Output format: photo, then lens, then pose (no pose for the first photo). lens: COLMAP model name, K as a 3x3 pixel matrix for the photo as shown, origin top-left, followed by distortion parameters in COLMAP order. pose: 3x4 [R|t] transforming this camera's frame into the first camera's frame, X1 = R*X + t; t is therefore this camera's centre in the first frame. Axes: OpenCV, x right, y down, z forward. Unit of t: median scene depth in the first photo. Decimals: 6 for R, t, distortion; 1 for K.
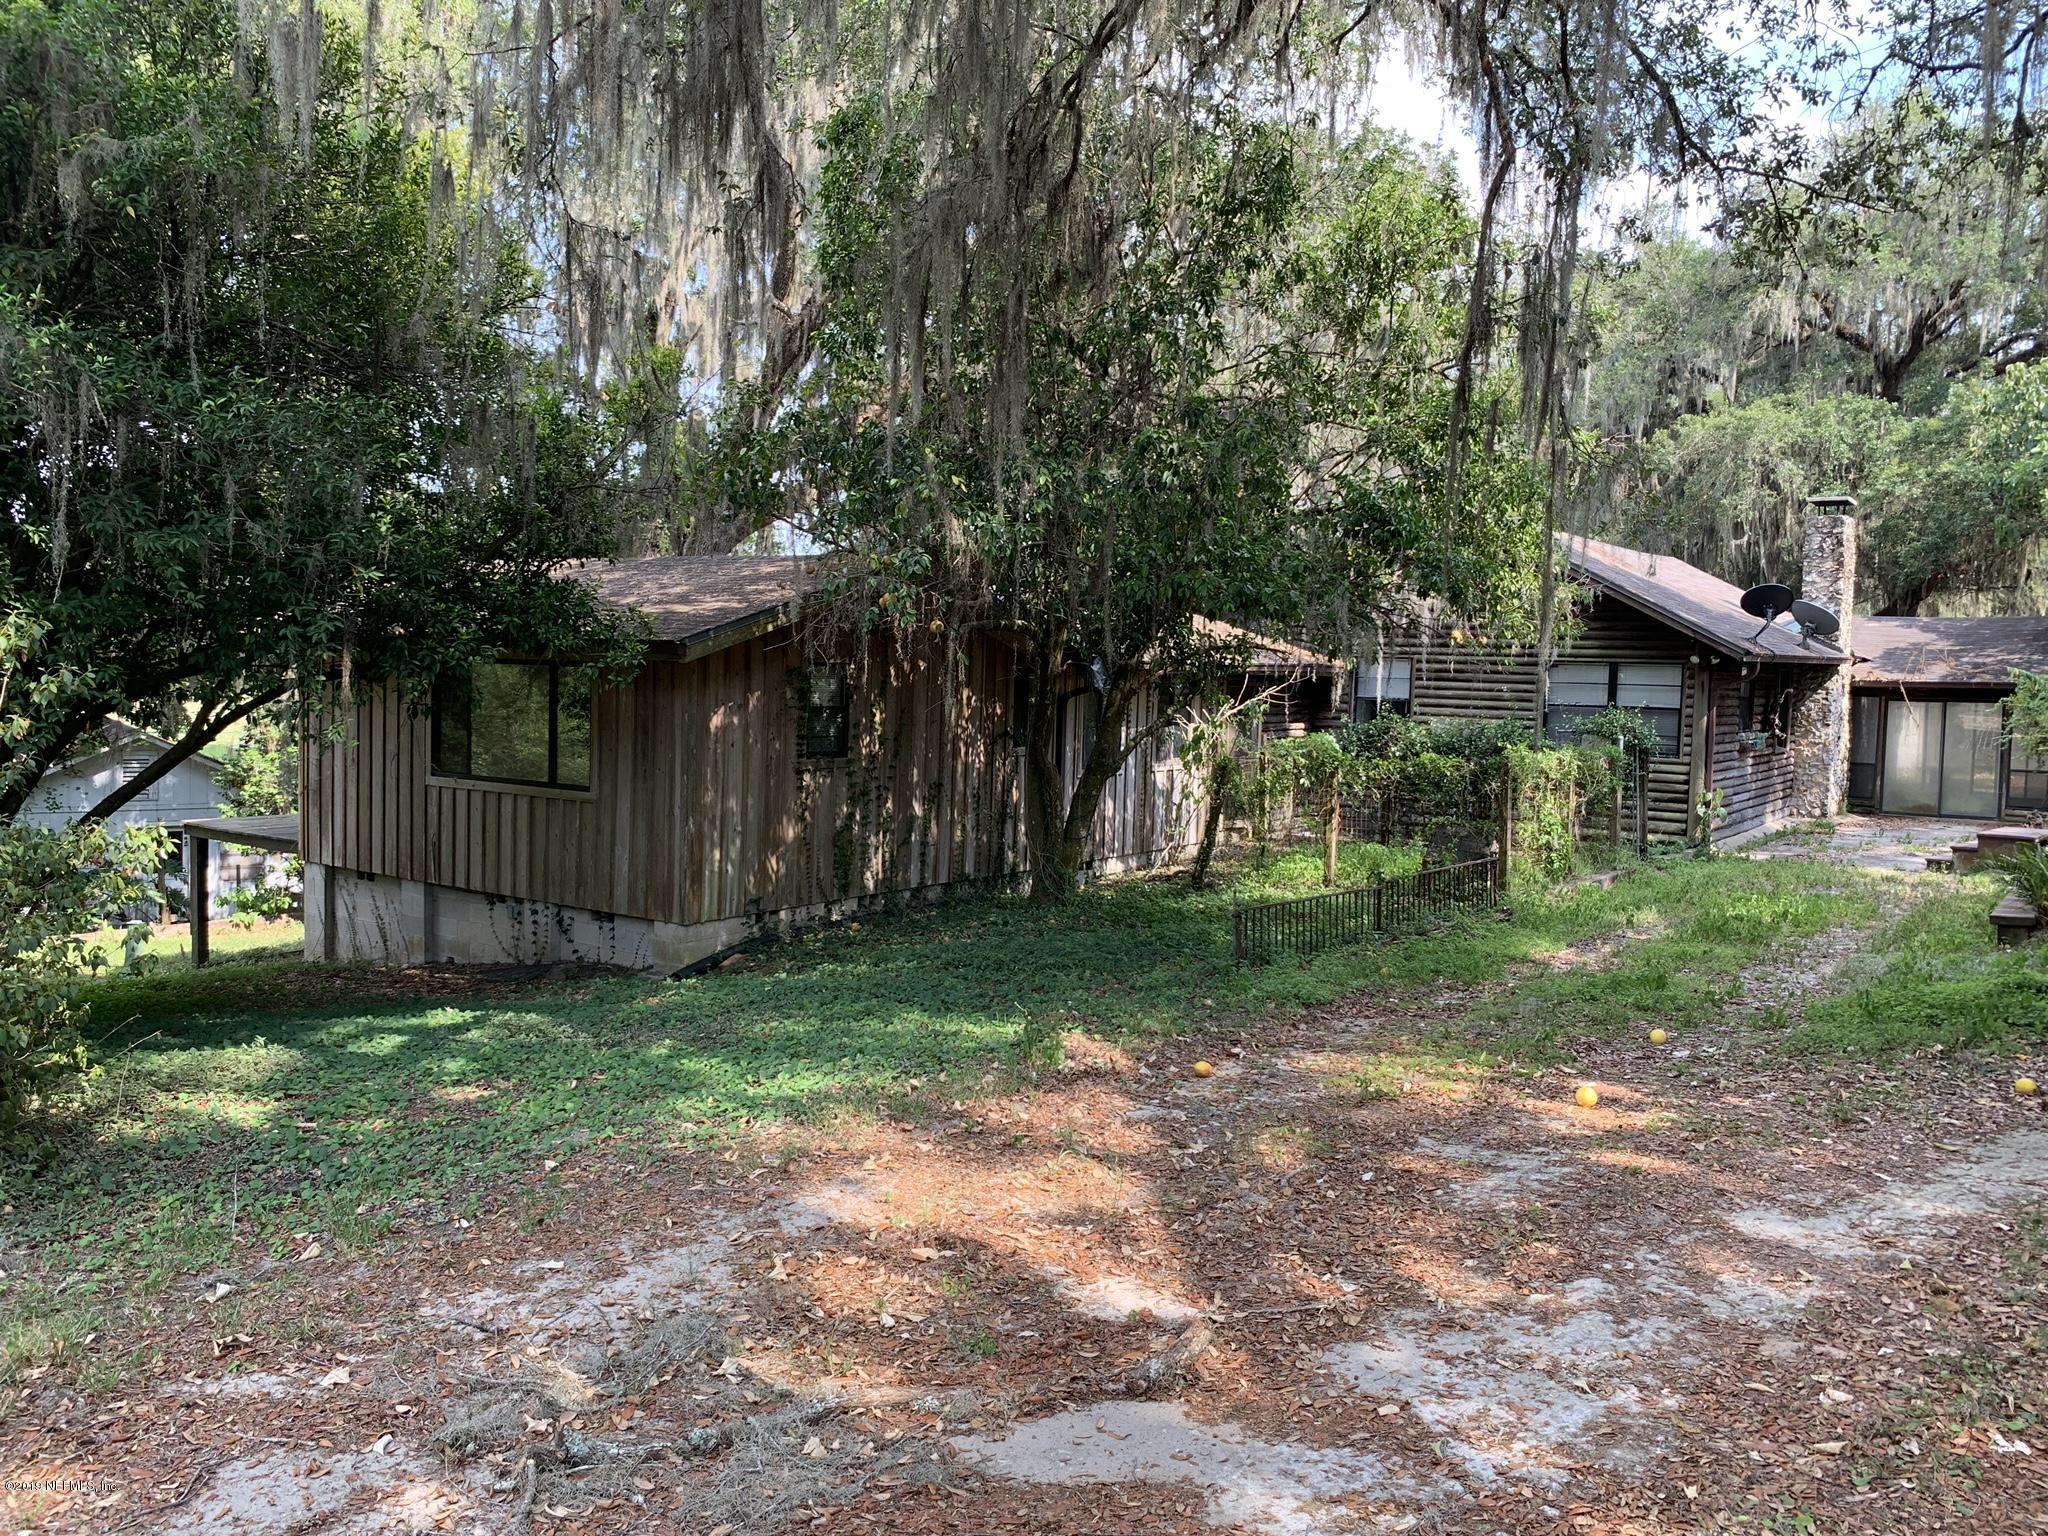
lens RADIAL K [[1559.1, 0, 1021.3], [0, 1559.1, 763.0], [0, 0, 1]] dist [-0.006199, -0.003738]
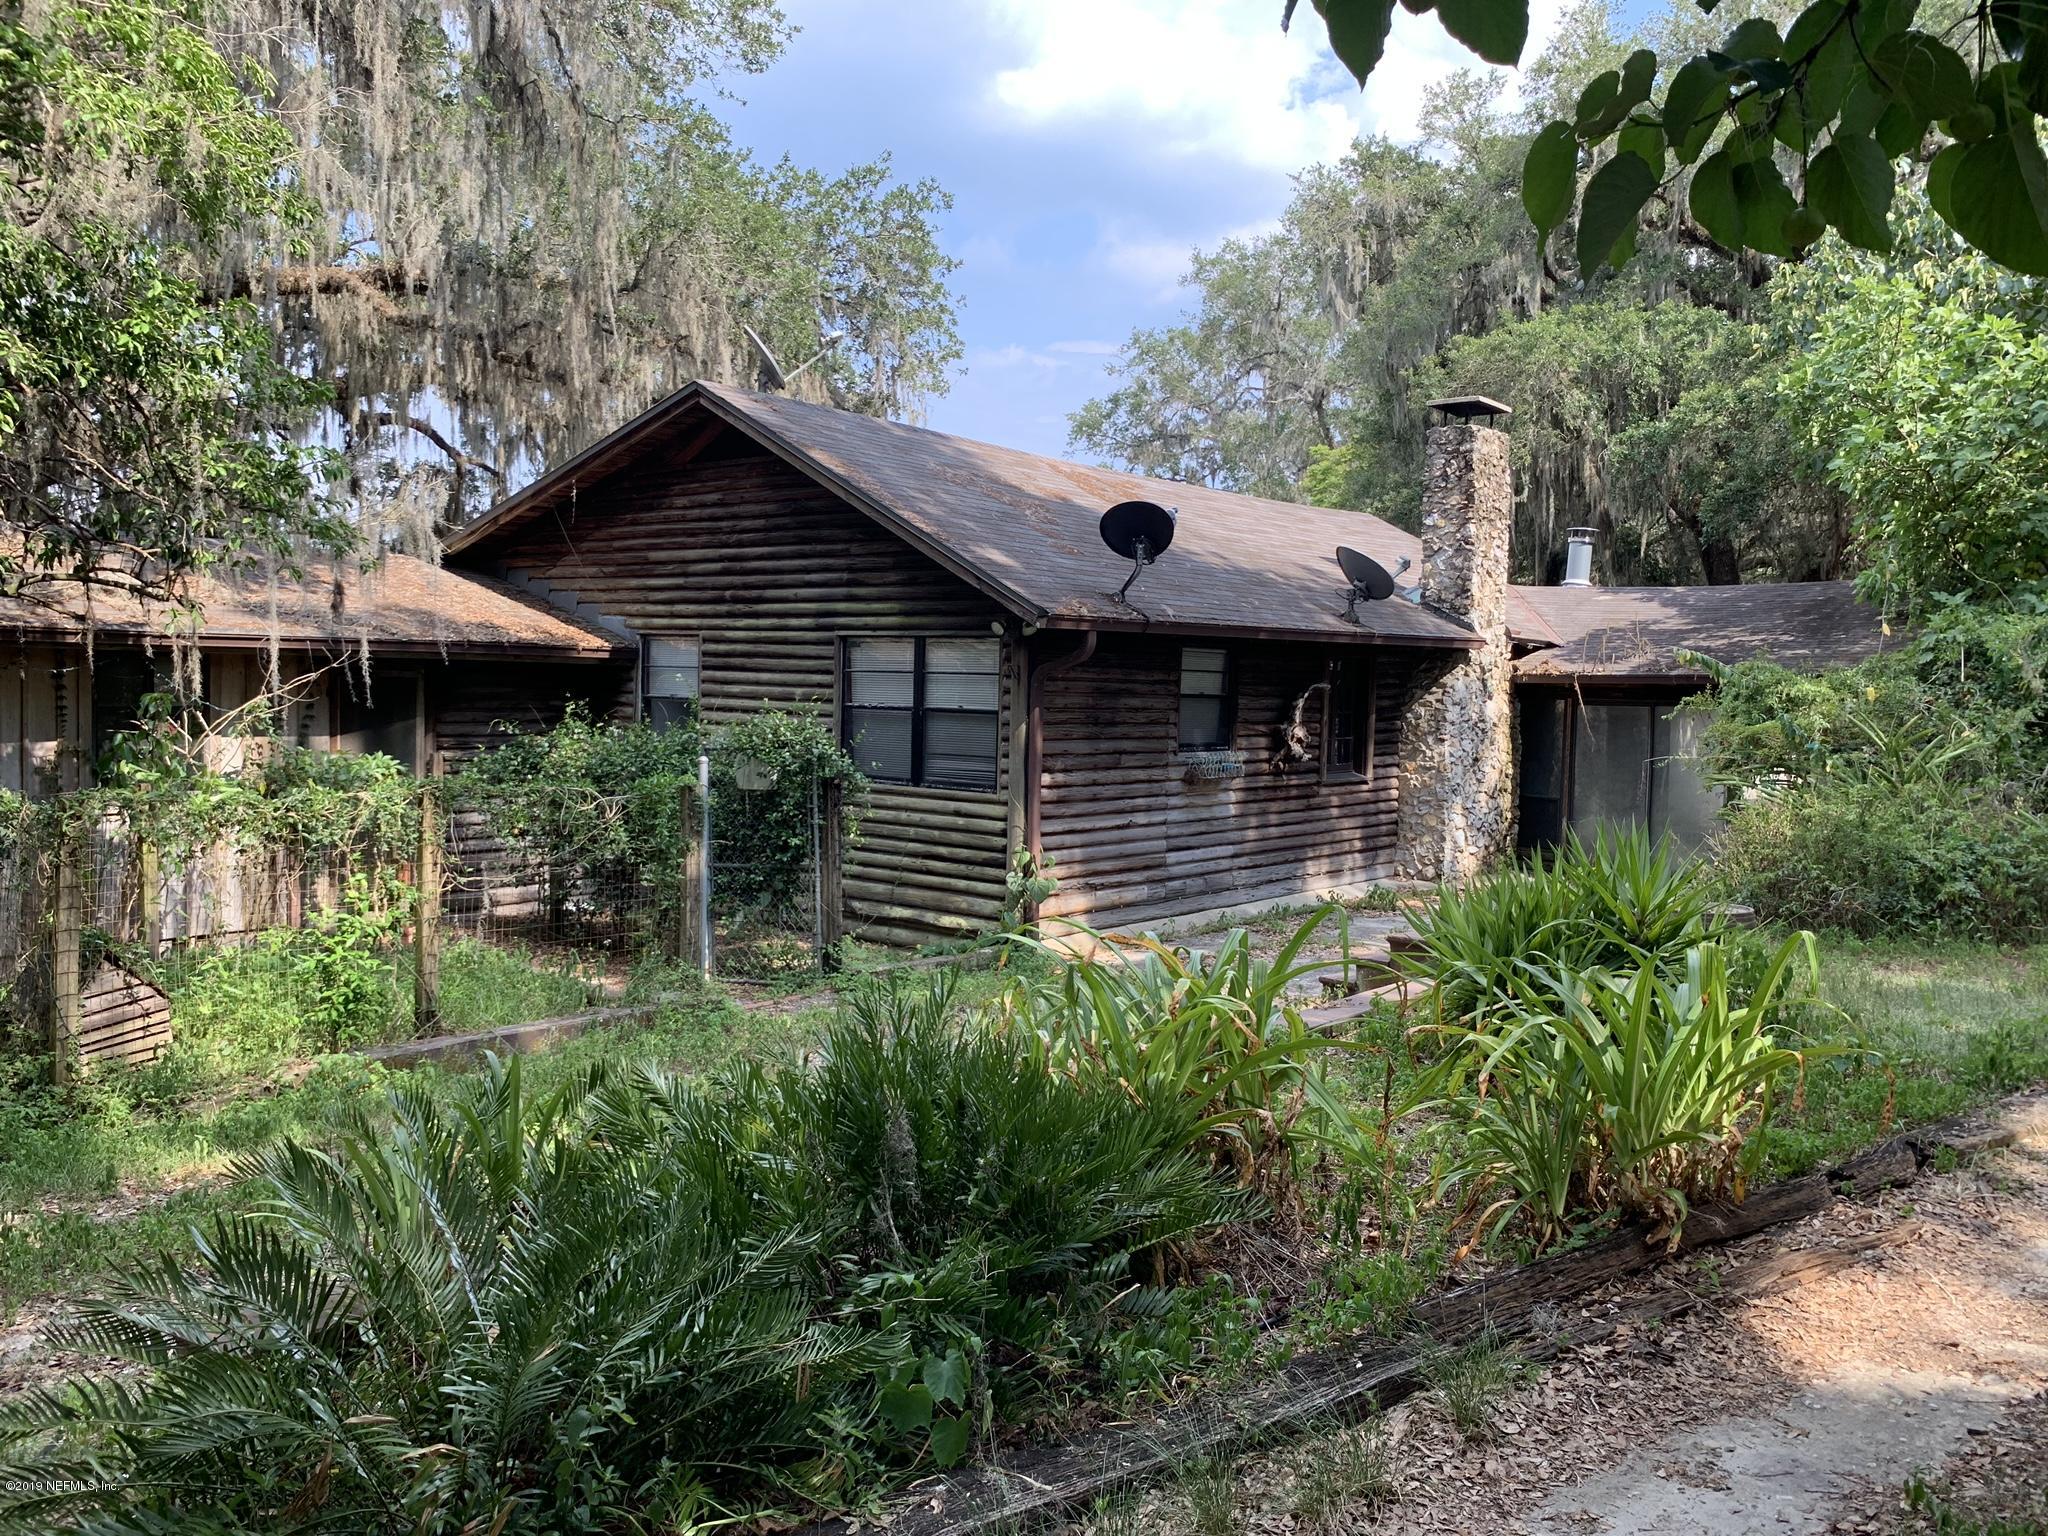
lens RADIAL K [[1559.1, 0, 1026.4], [0, 1559.1, 769.5], [0, 0, 1]] dist [-0.006199, -0.003738]
pose [[0.997712, 0.003574, -0.067516, 0.389027], [-0.004066, 0.999966, -0.007145, -0.006572], [0.067488, 0.007403, 0.997693, 0.329126]]
